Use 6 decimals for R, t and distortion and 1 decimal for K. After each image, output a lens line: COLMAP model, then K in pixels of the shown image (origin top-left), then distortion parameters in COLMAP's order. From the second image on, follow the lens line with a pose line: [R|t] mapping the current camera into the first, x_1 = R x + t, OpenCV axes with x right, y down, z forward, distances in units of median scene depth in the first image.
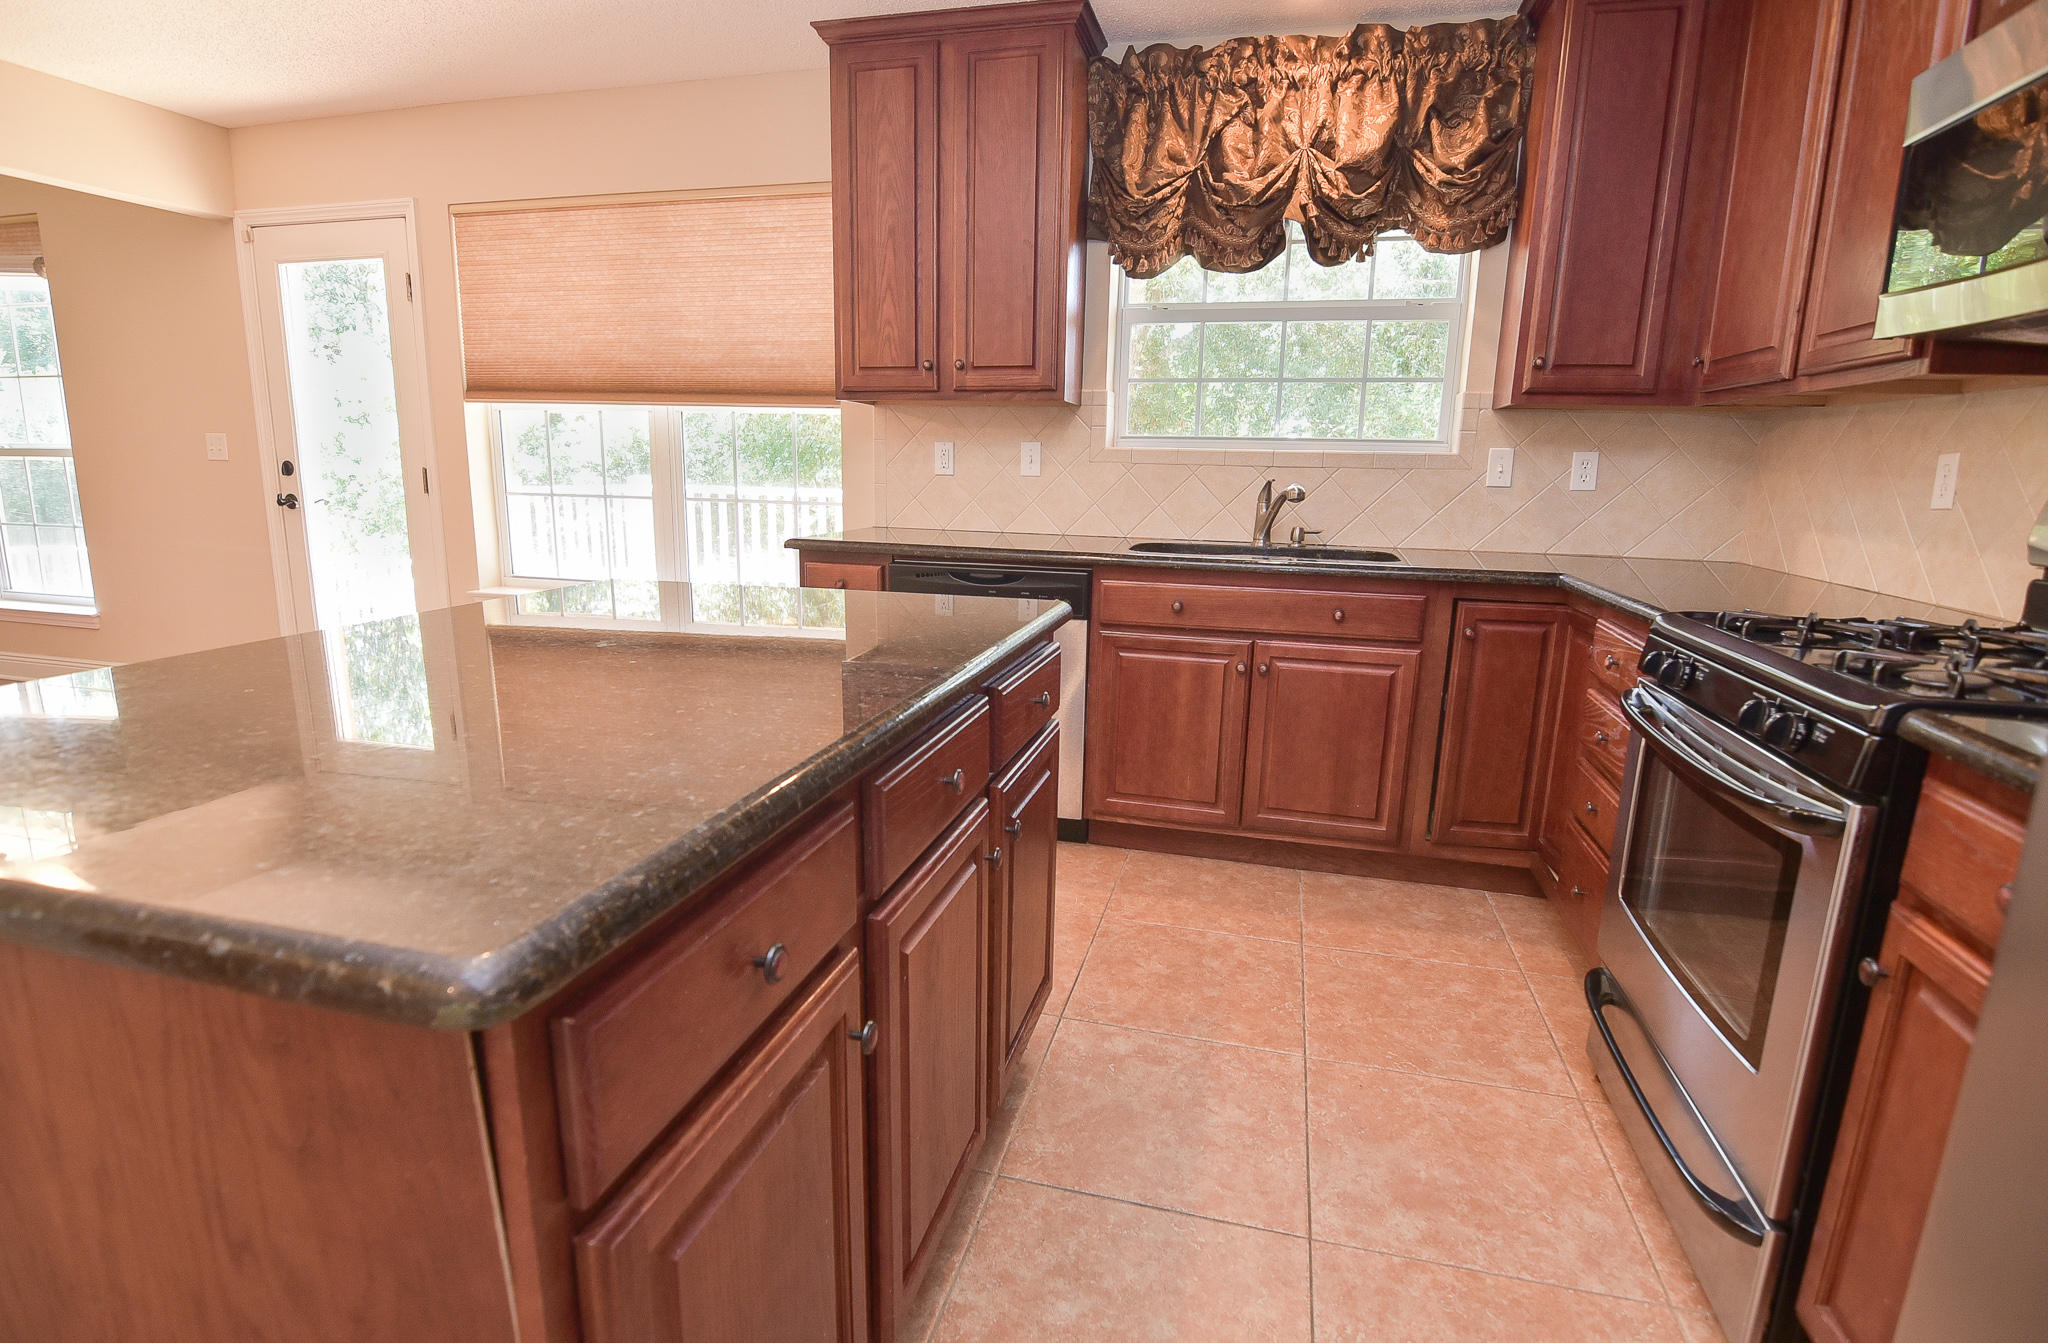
lens RADIAL K [[984.2, 0, 1023.3], [0, 984.2, 662.4], [0, 0, 1]] dist [-0.003746, -0.000261]
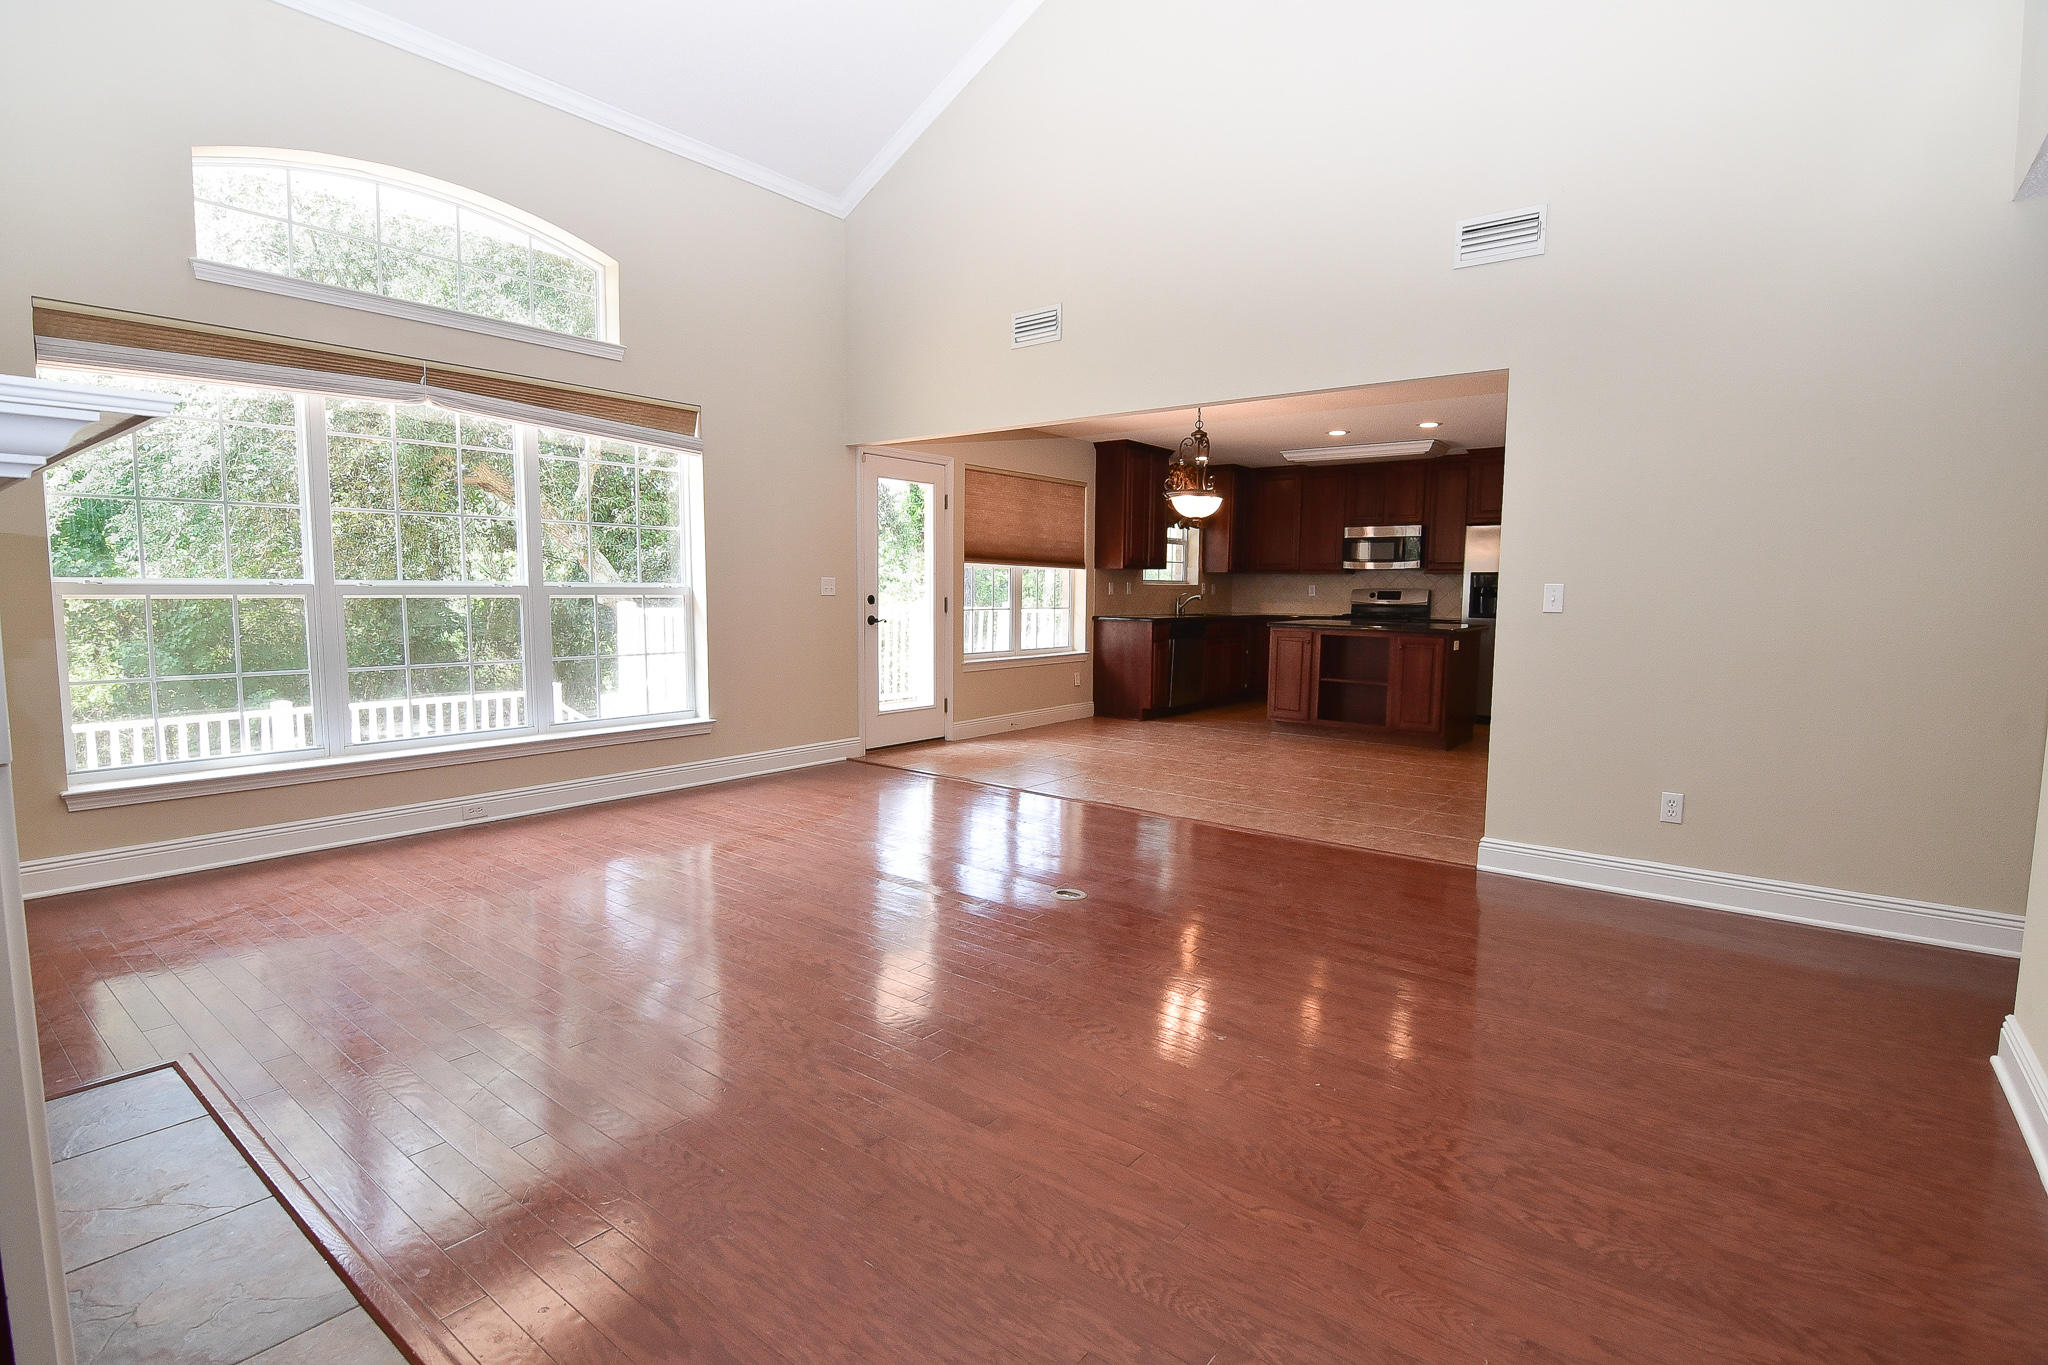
lens RADIAL K [[998.2, 0, 1029.7], [0, 998.2, 692.5], [0, 0, 1]] dist [-0.009154, -0.002998]
pose [[0.392157, -0.112038, 0.913050, -2.390571], [0.182449, 0.982310, 0.042174, -0.078106], [-0.901624, 0.150046, 0.405661, 0.141085]]
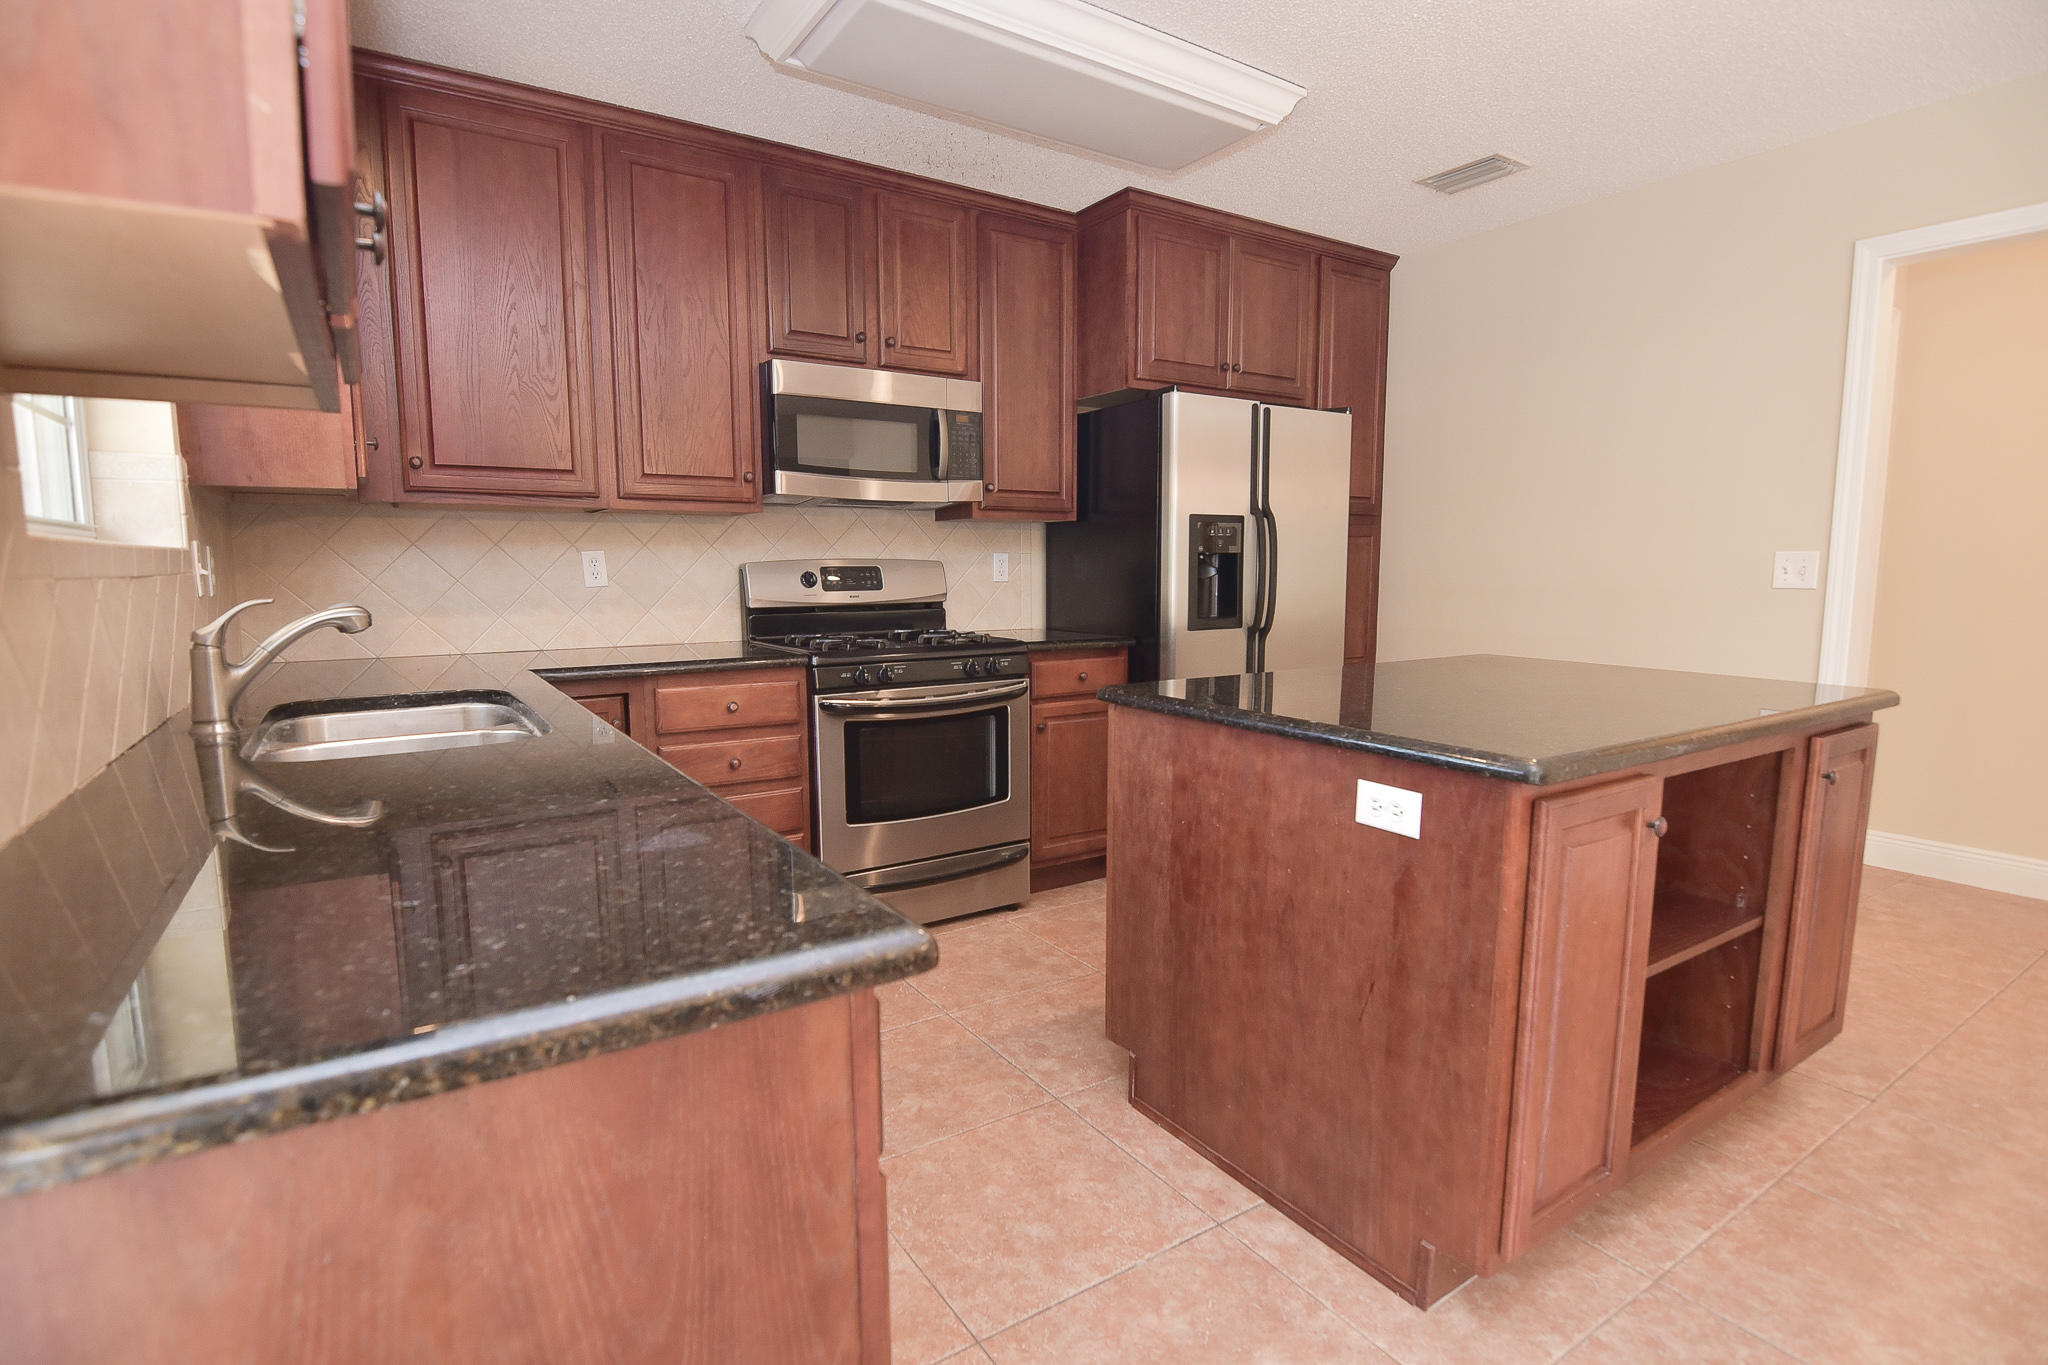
lens RADIAL K [[998.2, 0, 1023.9], [0, 998.2, 678.3], [0, 0, 1]] dist [-0.009154, -0.002998]
pose [[-0.744204, -0.093603, 0.661361, -0.307392], [0.123957, 0.953580, 0.274445, -0.192958], [-0.656350, 0.286223, -0.698055, 0.891464]]
